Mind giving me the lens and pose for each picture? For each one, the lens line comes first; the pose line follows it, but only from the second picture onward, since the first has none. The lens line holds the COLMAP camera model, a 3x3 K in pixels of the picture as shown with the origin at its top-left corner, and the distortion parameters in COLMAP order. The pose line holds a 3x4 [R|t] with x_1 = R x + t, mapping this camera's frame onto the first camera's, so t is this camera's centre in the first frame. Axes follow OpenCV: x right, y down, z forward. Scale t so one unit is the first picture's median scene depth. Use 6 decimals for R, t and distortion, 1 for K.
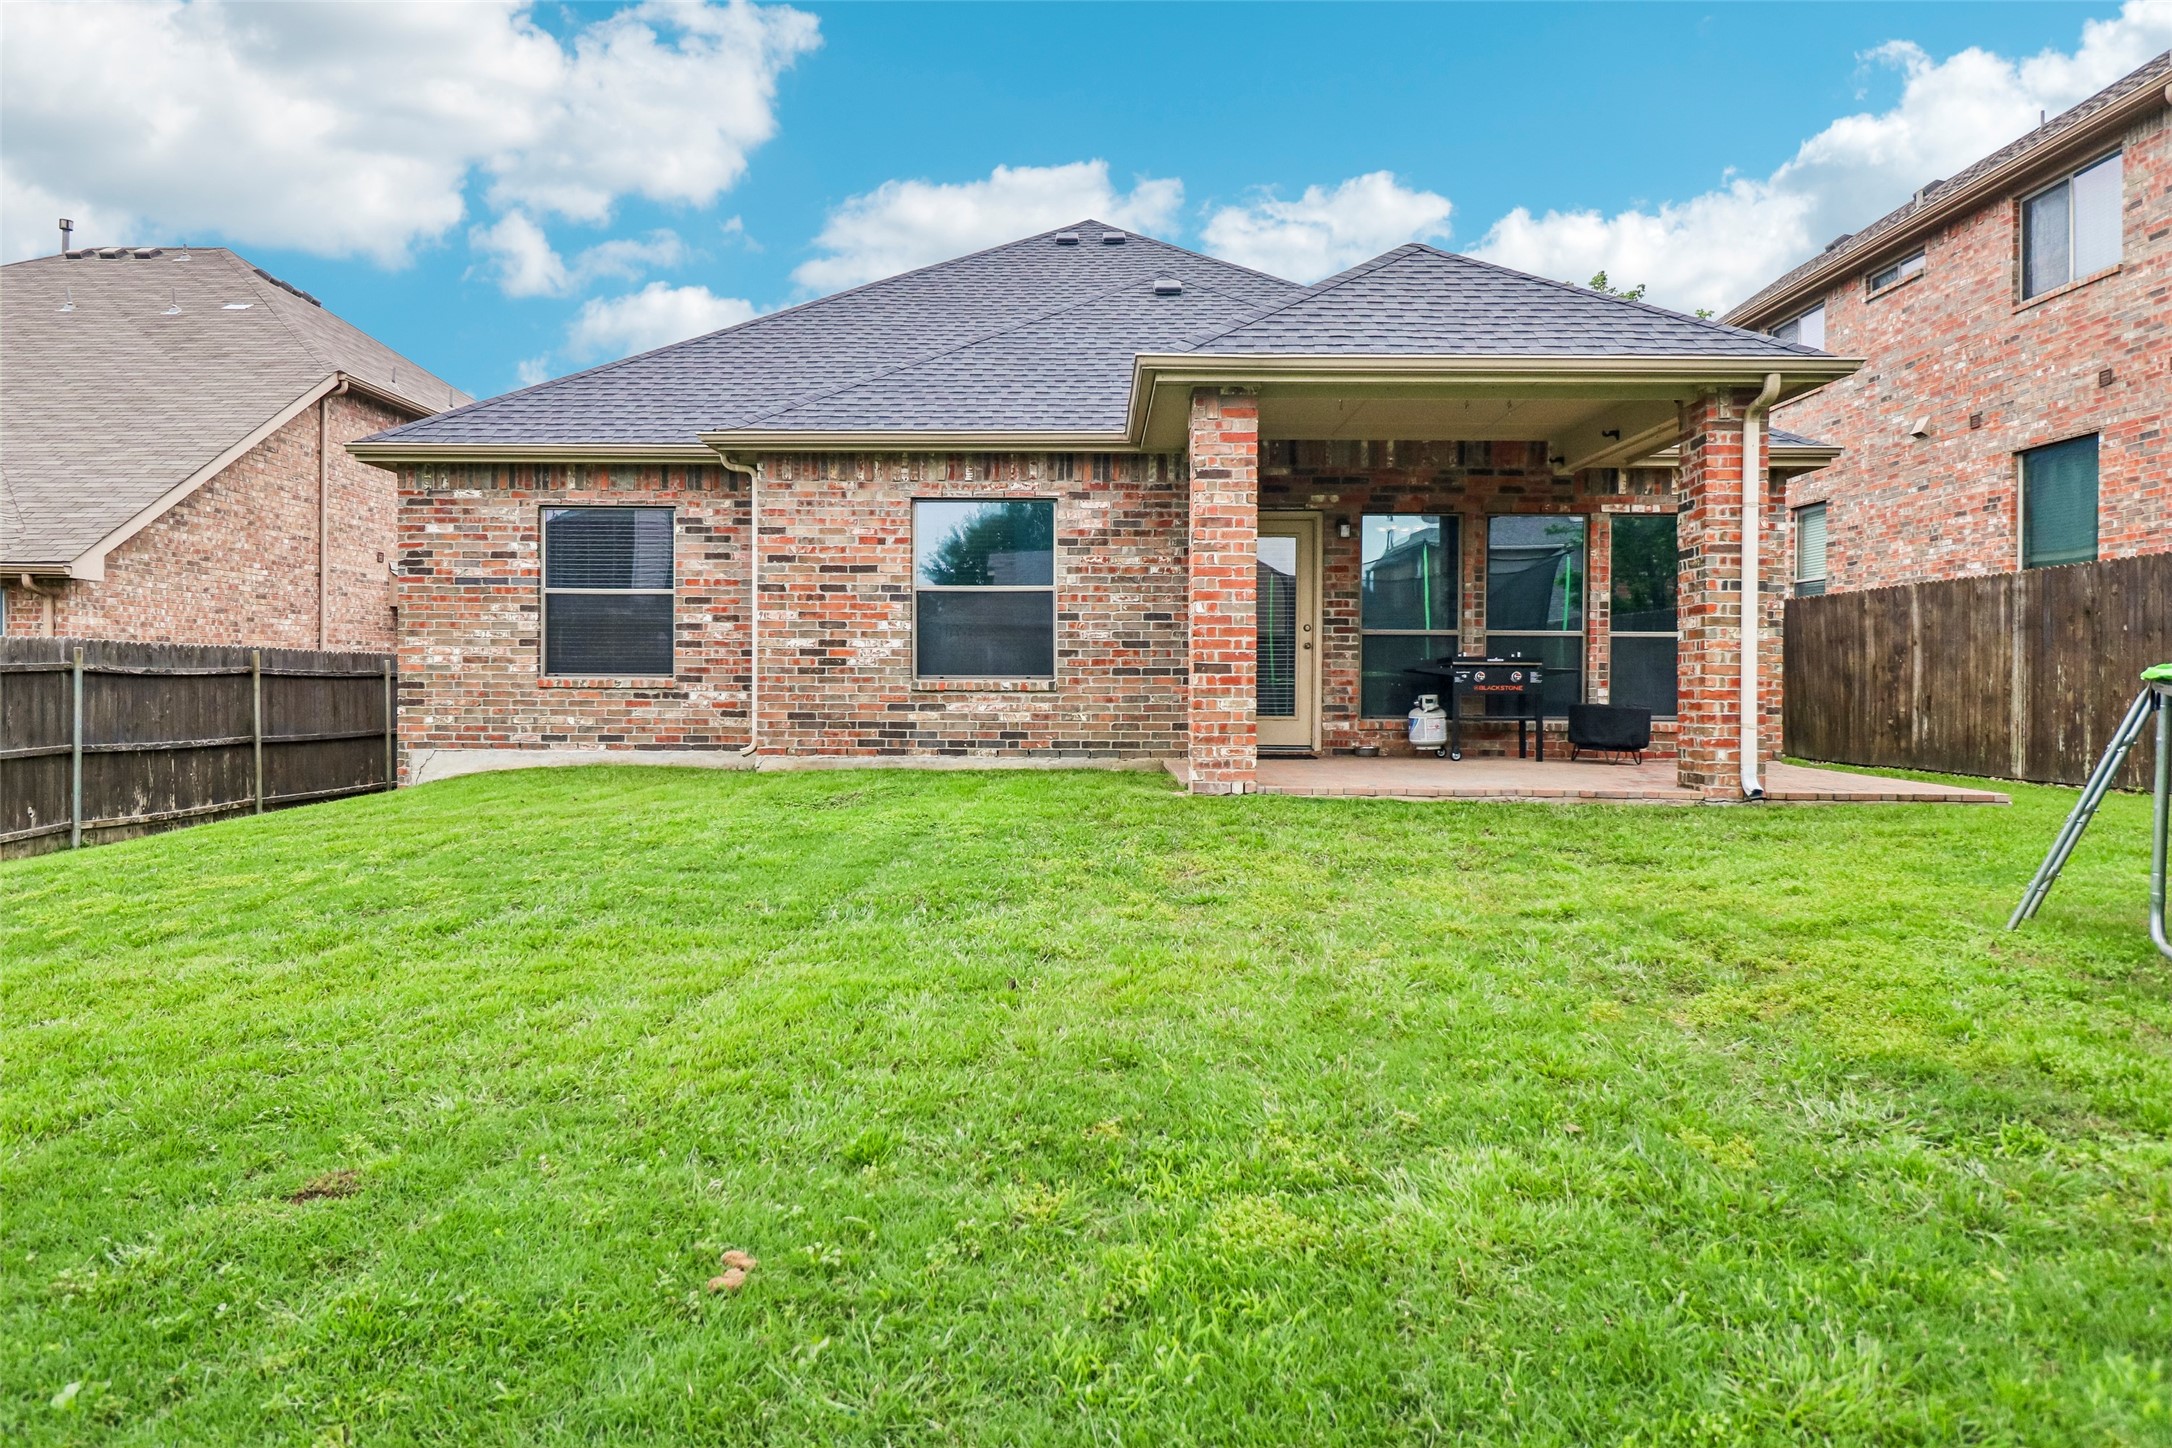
lens RADIAL K [[1278.8, 0, 1084.5], [0, 1278.8, 705.2], [0, 0, 1]] dist [0.002128, 0.000030]
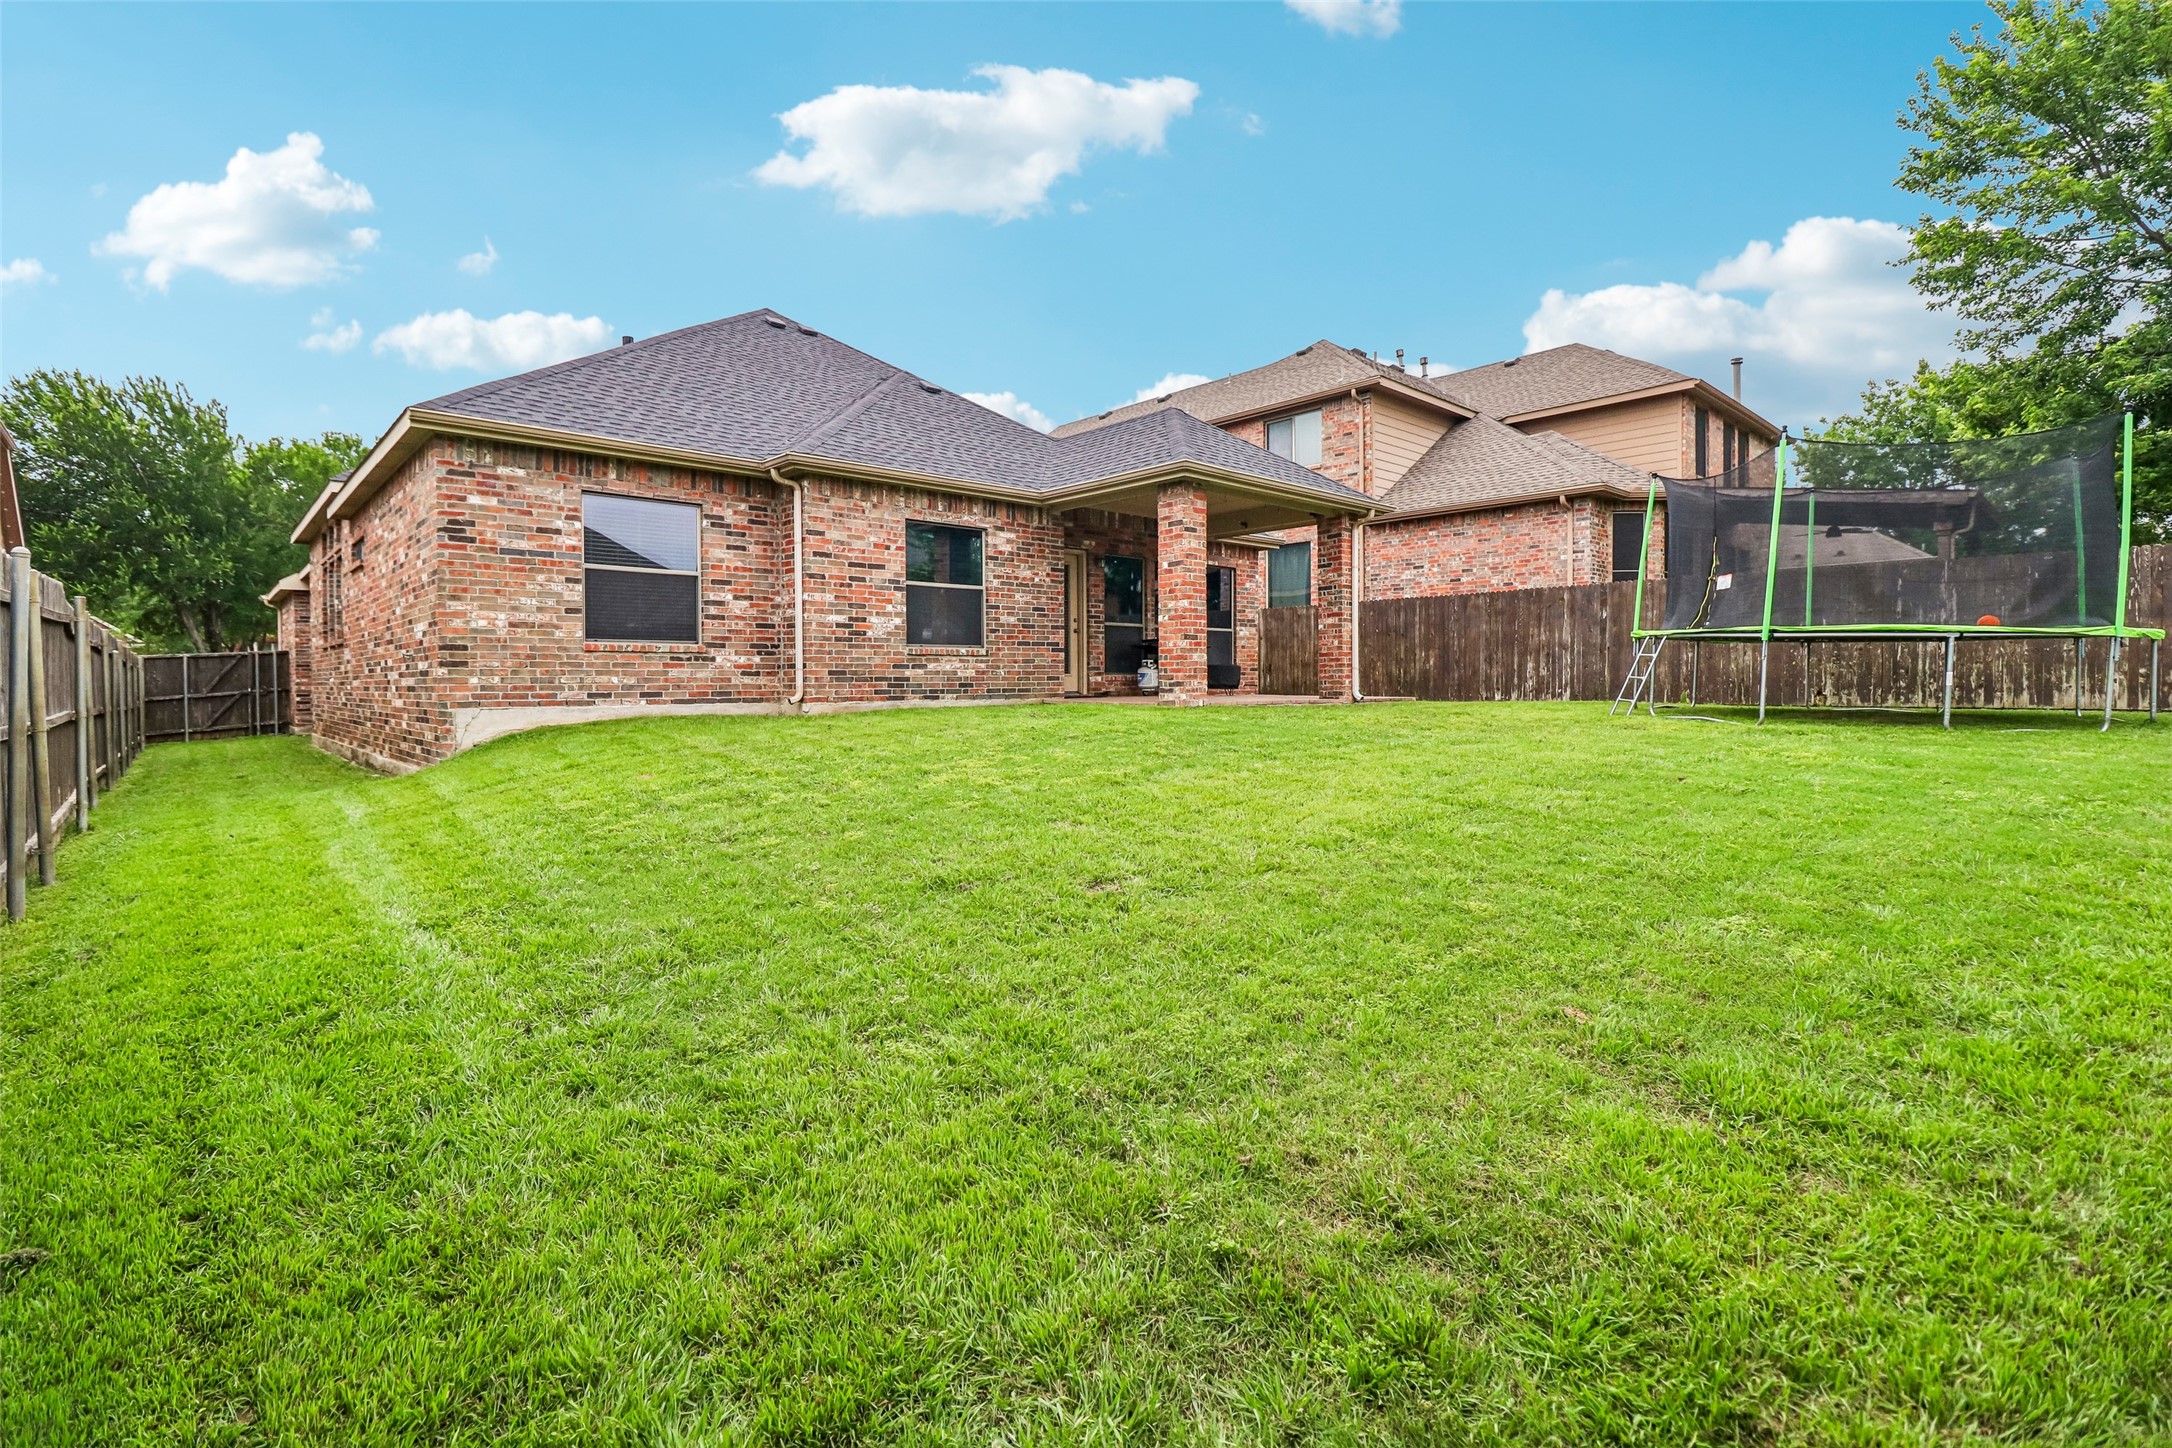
lens RADIAL K [[994.5, 0, 1087.1], [0, 994.5, 723.9], [0, 0, 1]] dist [0.000719, -0.013060]
pose [[0.728068, -0.039153, 0.684386, -0.712161], [0.023226, 0.999203, 0.032455, 0.032721], [-0.685112, -0.007733, 0.728397, 0.051704]]
